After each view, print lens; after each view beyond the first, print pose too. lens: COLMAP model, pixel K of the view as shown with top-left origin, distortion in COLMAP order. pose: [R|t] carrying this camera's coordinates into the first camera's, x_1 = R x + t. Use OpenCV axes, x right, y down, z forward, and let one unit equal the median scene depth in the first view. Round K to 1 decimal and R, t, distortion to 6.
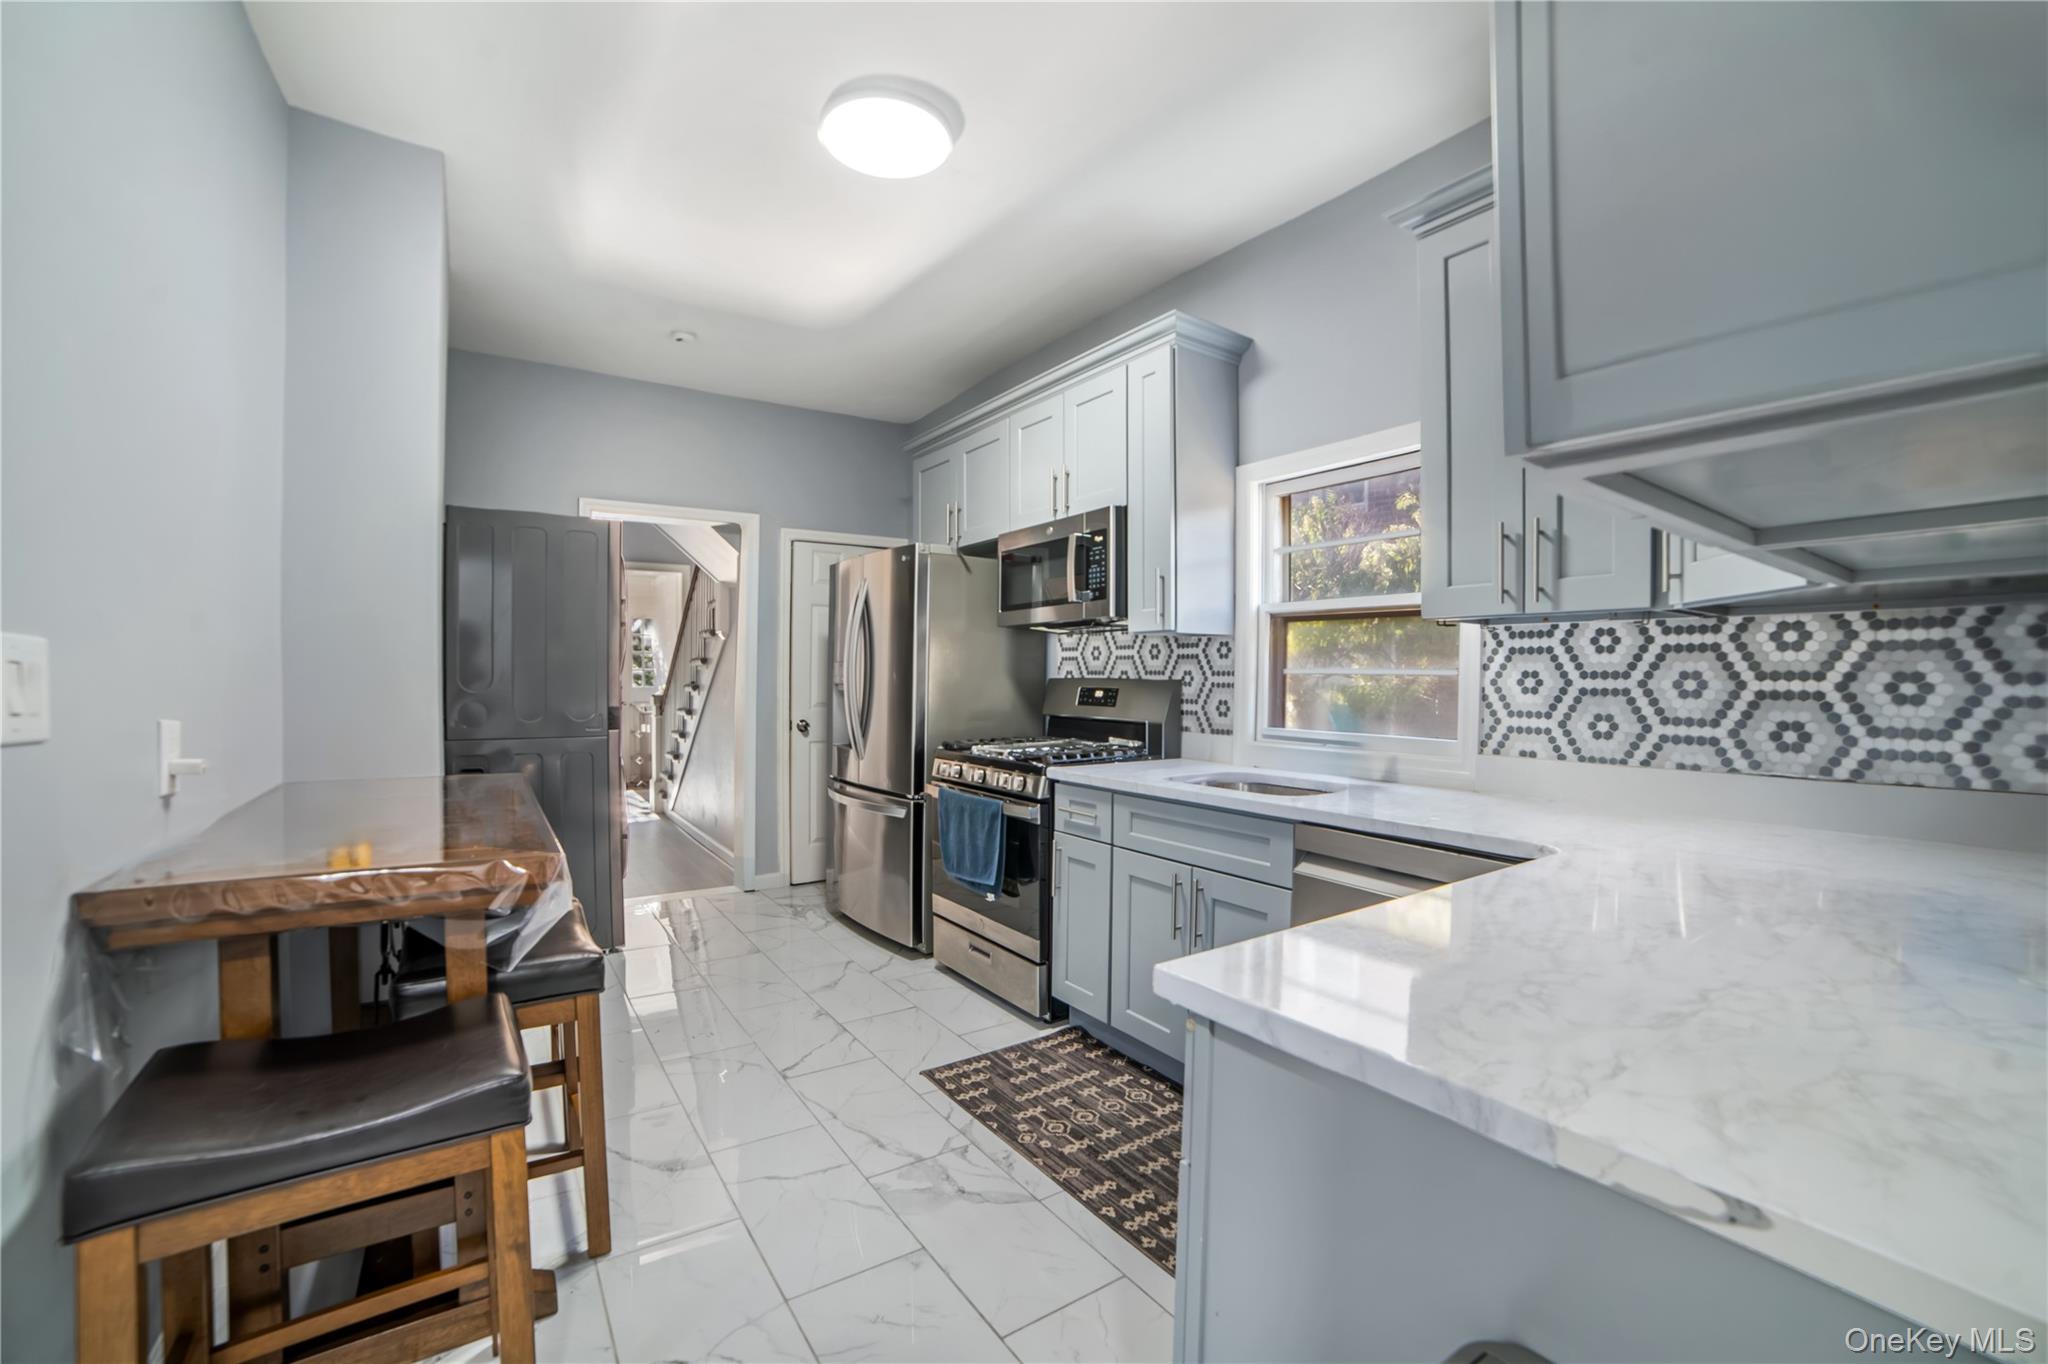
lens RADIAL K [[856.0, 0, 1014.9], [0, 856.0, 697.0], [0, 0, 1]] dist [-0.075818, 0.002257]
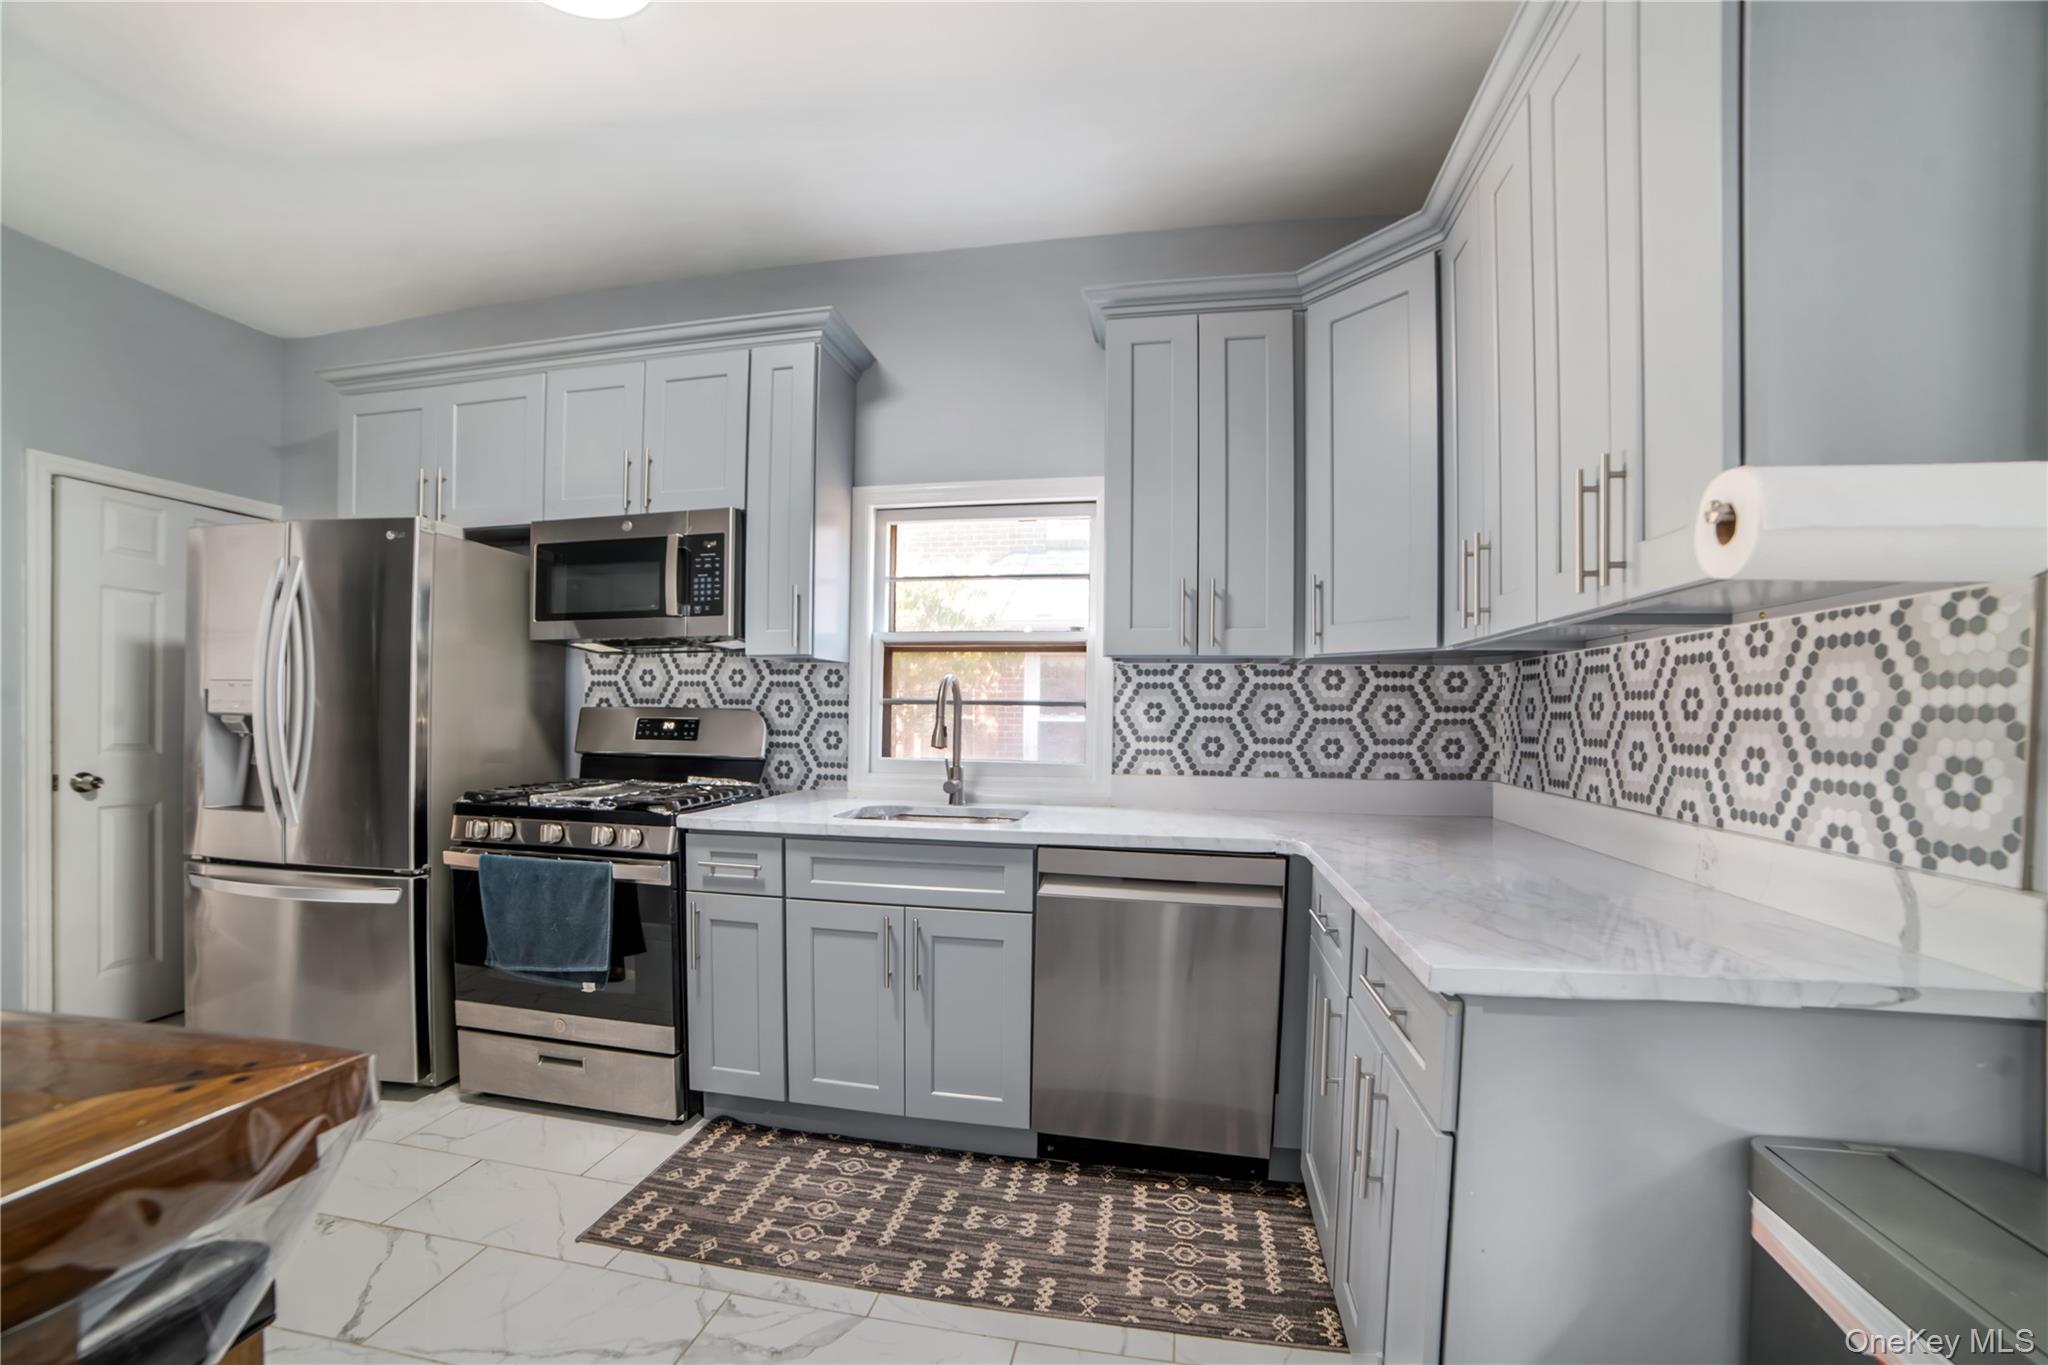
lens RADIAL K [[856.0, 0, 1019.2], [0, 856.0, 733.9], [0, 0, 1]] dist [-0.075818, 0.002257]
pose [[0.702503, -0.015066, 0.711521, -0.345439], [0.010345, 0.999886, 0.010958, -0.001403], [-0.711605, -0.000337, 0.702579, 0.224679]]
